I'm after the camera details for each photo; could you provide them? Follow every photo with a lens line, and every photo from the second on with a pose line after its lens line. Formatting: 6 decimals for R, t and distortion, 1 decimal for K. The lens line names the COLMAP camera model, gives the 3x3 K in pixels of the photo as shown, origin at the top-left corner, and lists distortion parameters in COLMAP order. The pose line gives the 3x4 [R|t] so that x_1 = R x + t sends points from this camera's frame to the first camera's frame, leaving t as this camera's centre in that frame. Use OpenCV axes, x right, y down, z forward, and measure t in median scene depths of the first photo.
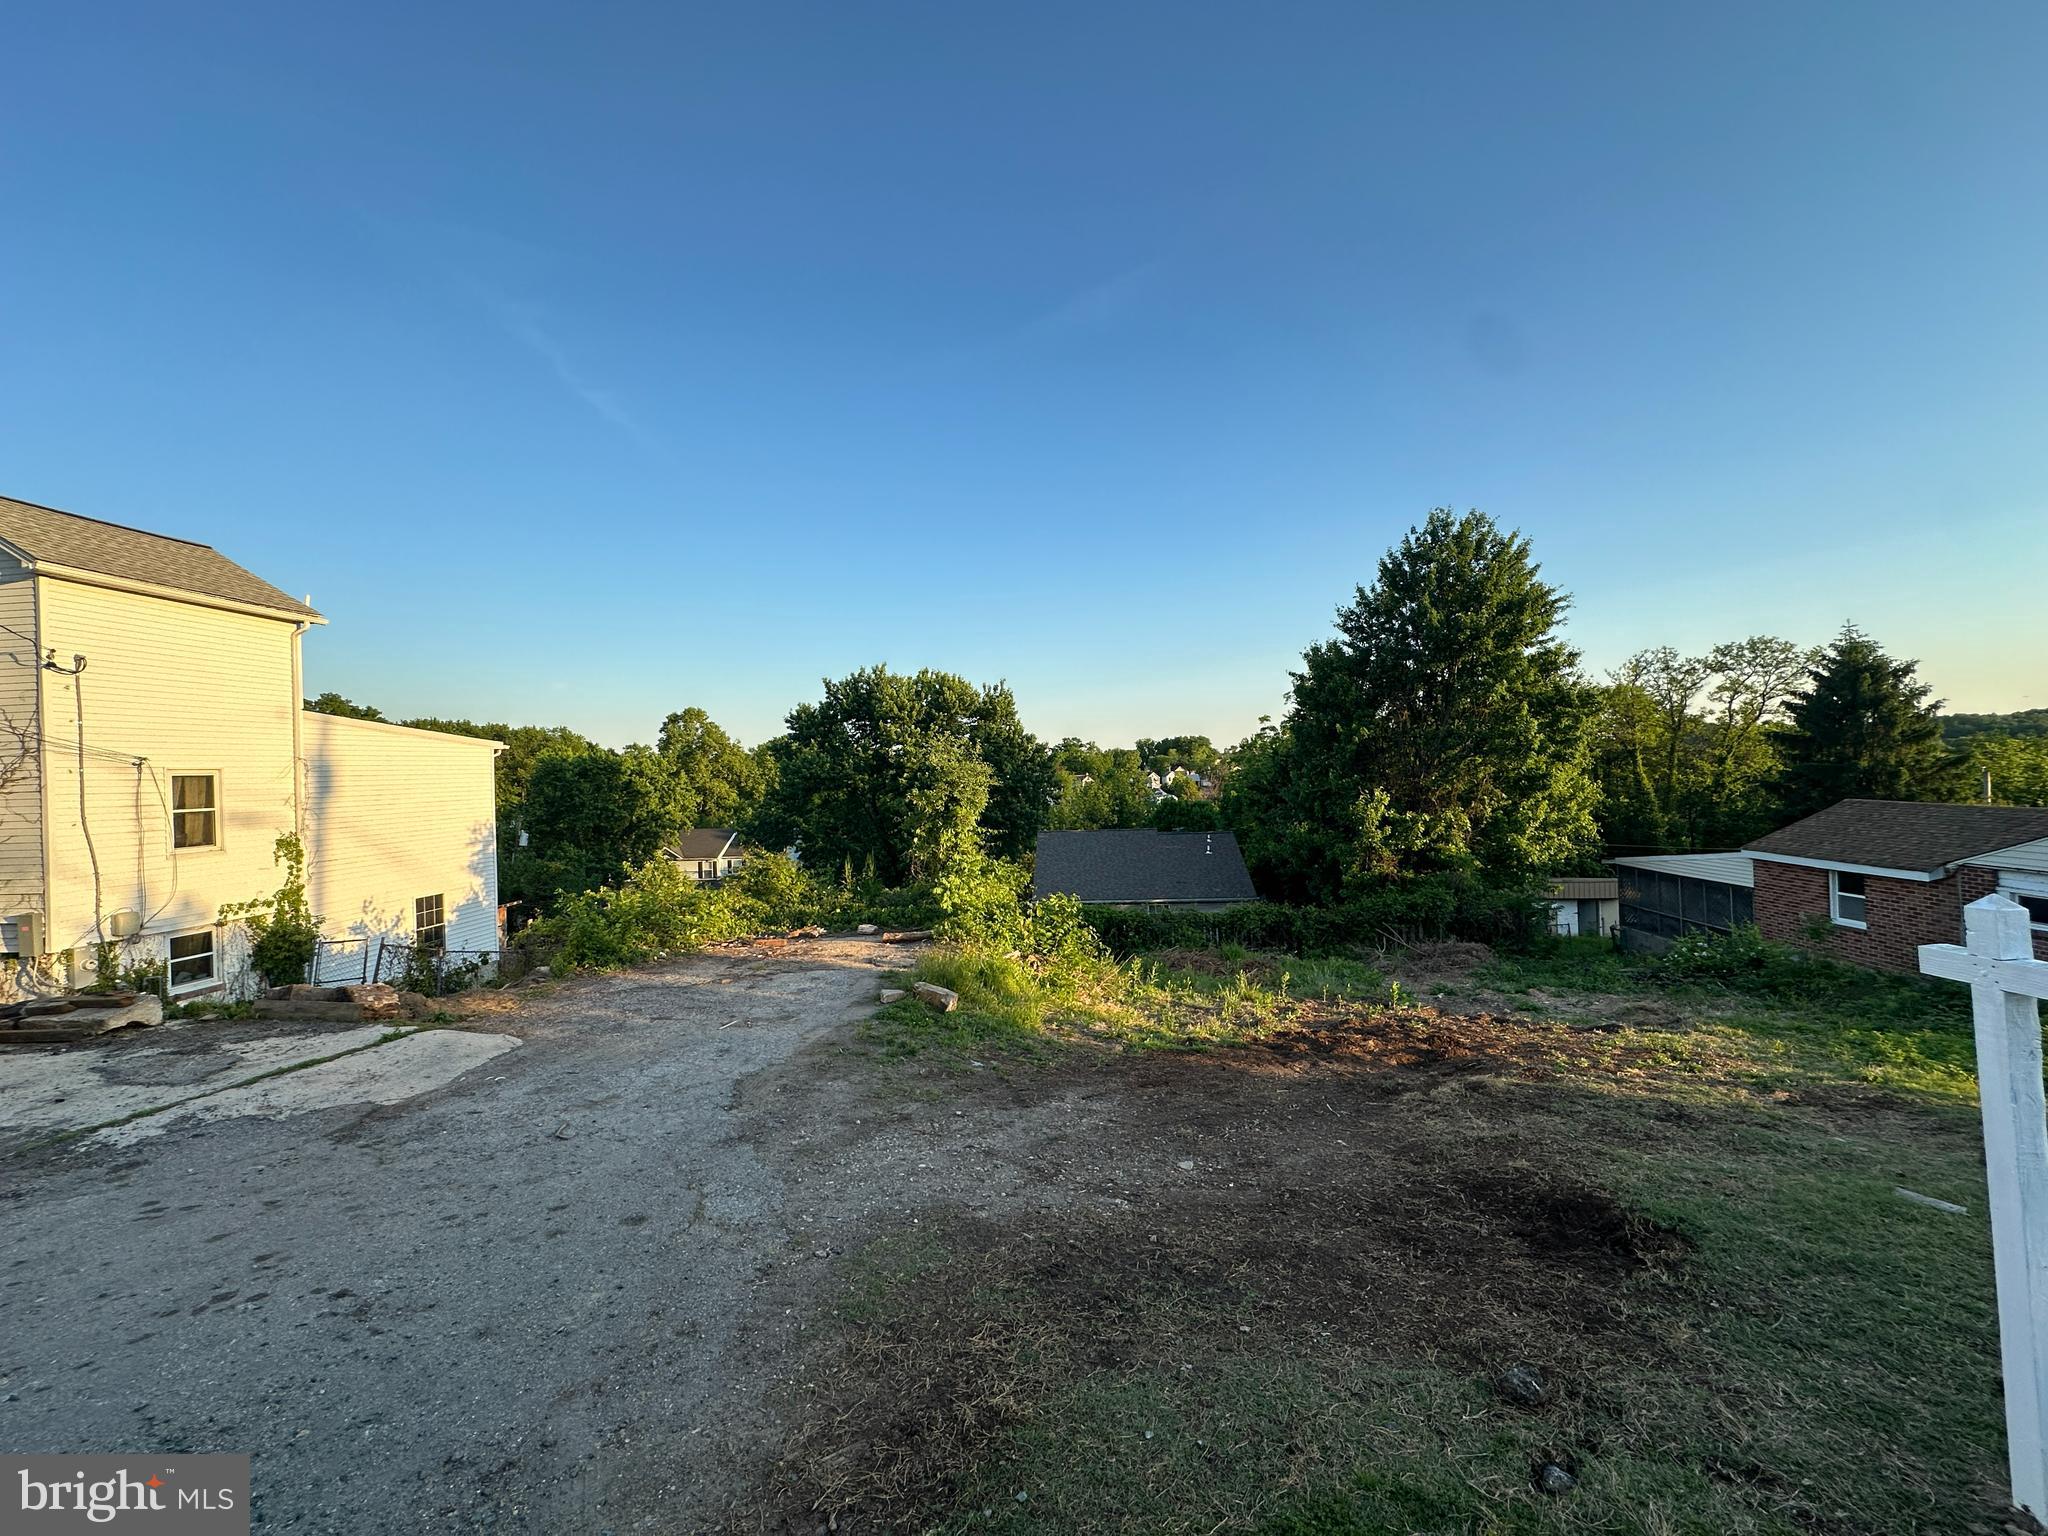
lens RADIAL K [[801.8, 0, 1043.8], [0, 801.8, 752.6], [0, 0, 1]] dist [-0.003282, 0.000769]
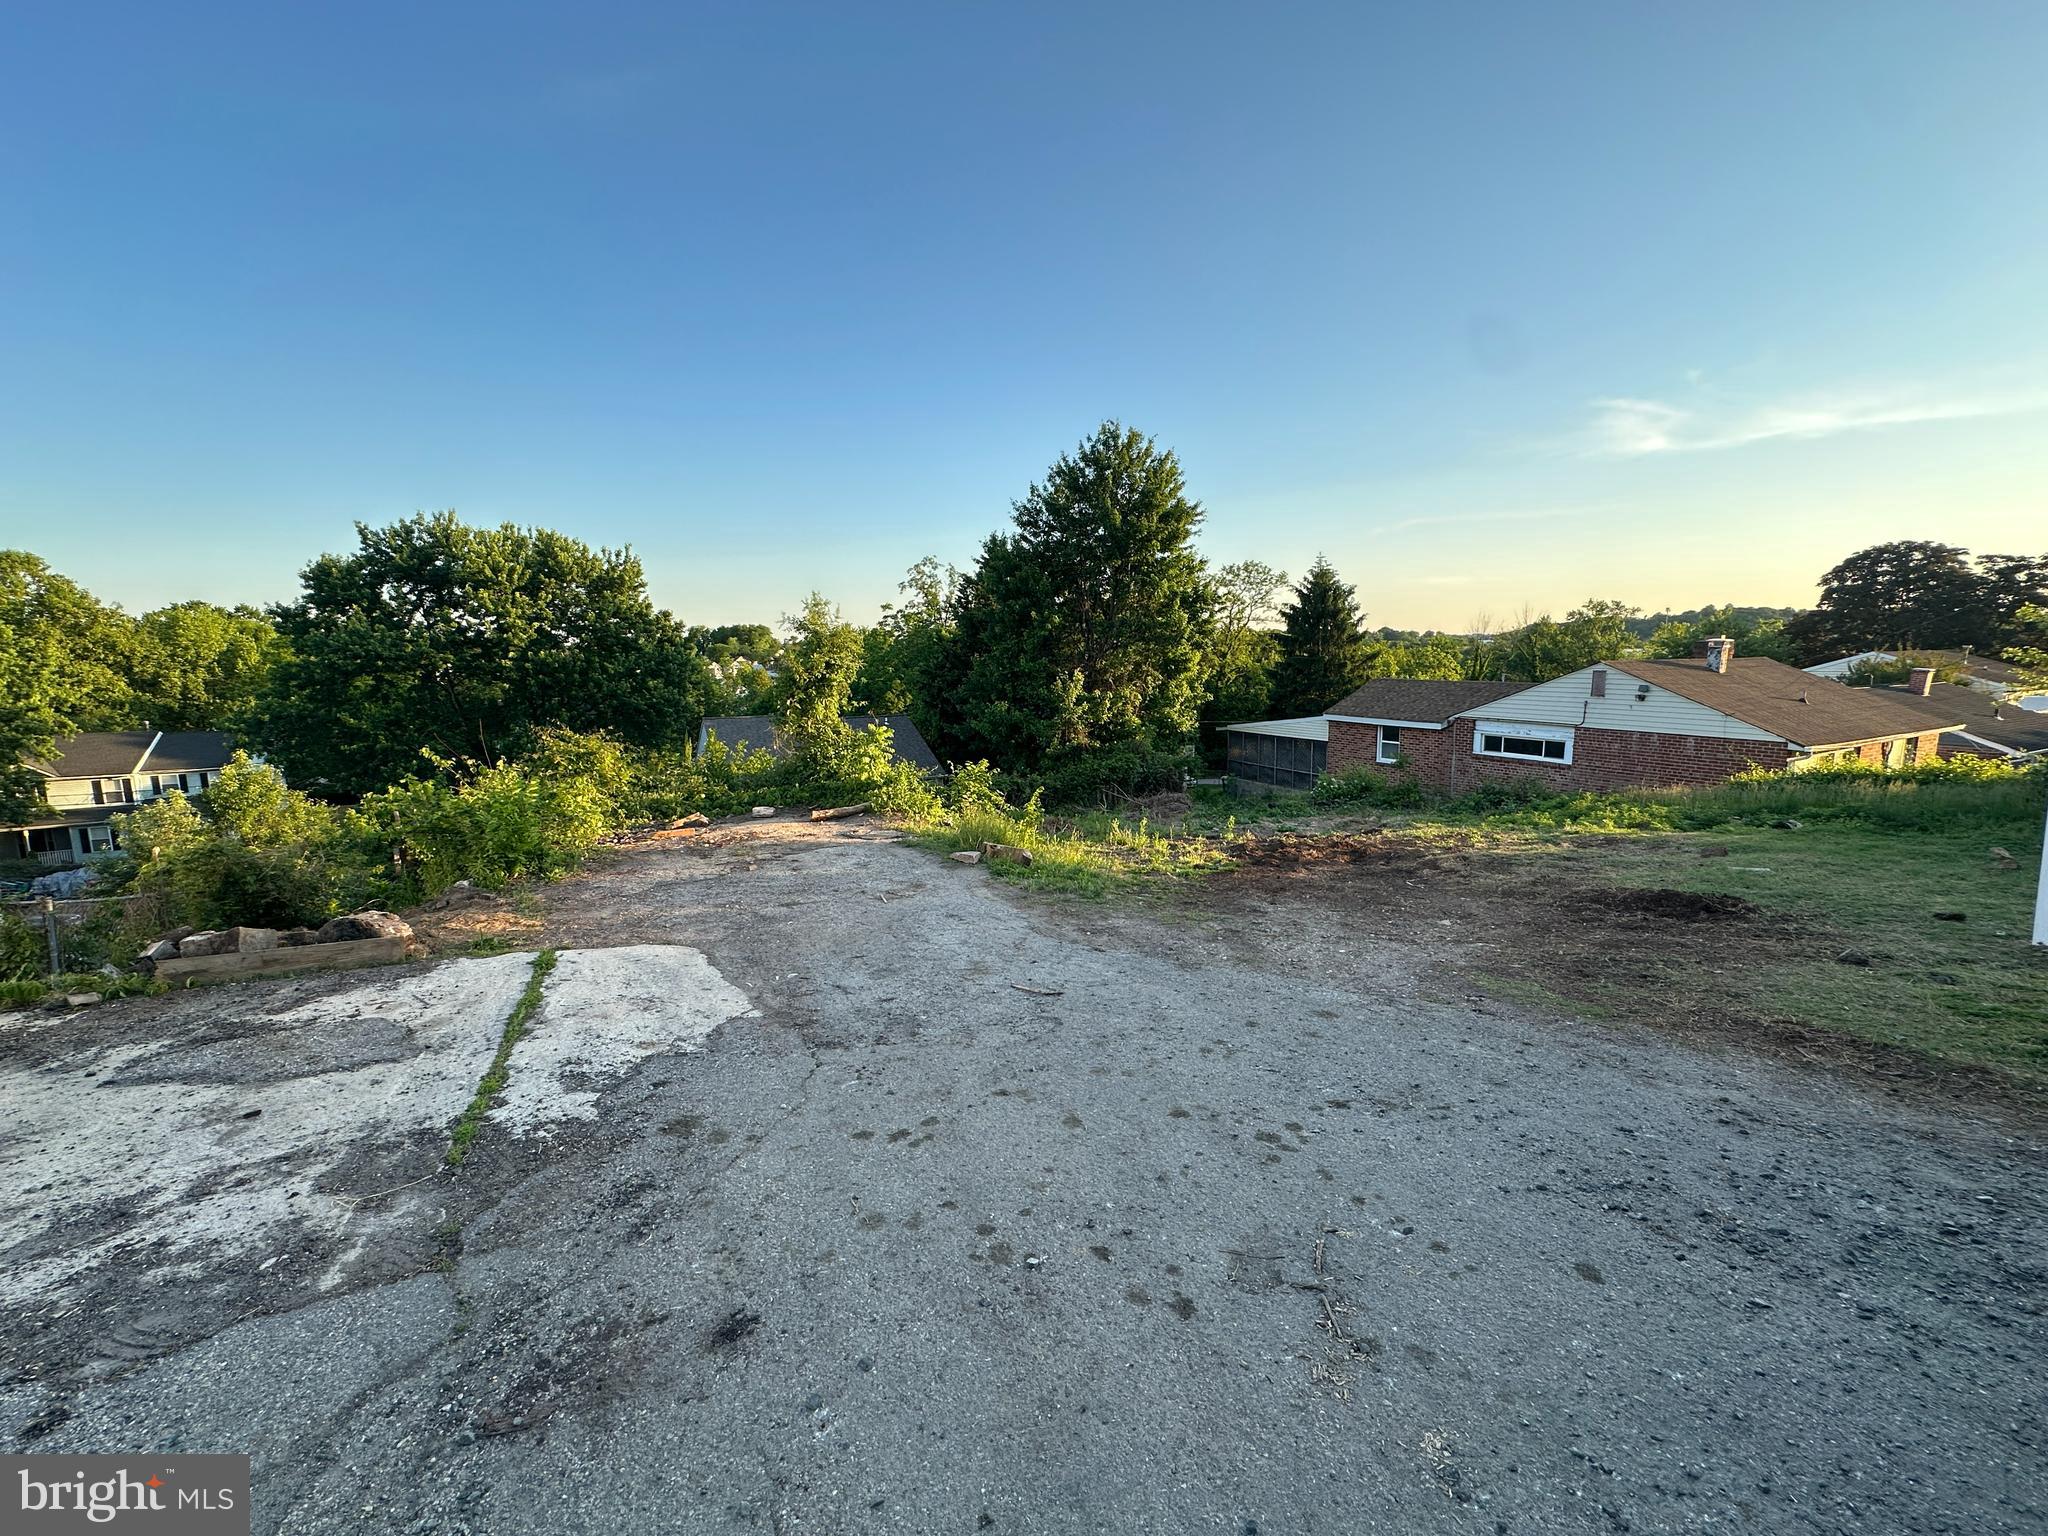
lens RADIAL K [[801.8, 0, 1021.2], [0, 801.8, 750.3], [0, 0, 1]] dist [-0.003282, 0.000769]
pose [[0.864867, -0.042234, 0.500221, -0.168741], [-0.023337, 0.991995, 0.124104, 0.014732], [-0.501458, -0.119007, 0.856958, 0.042137]]
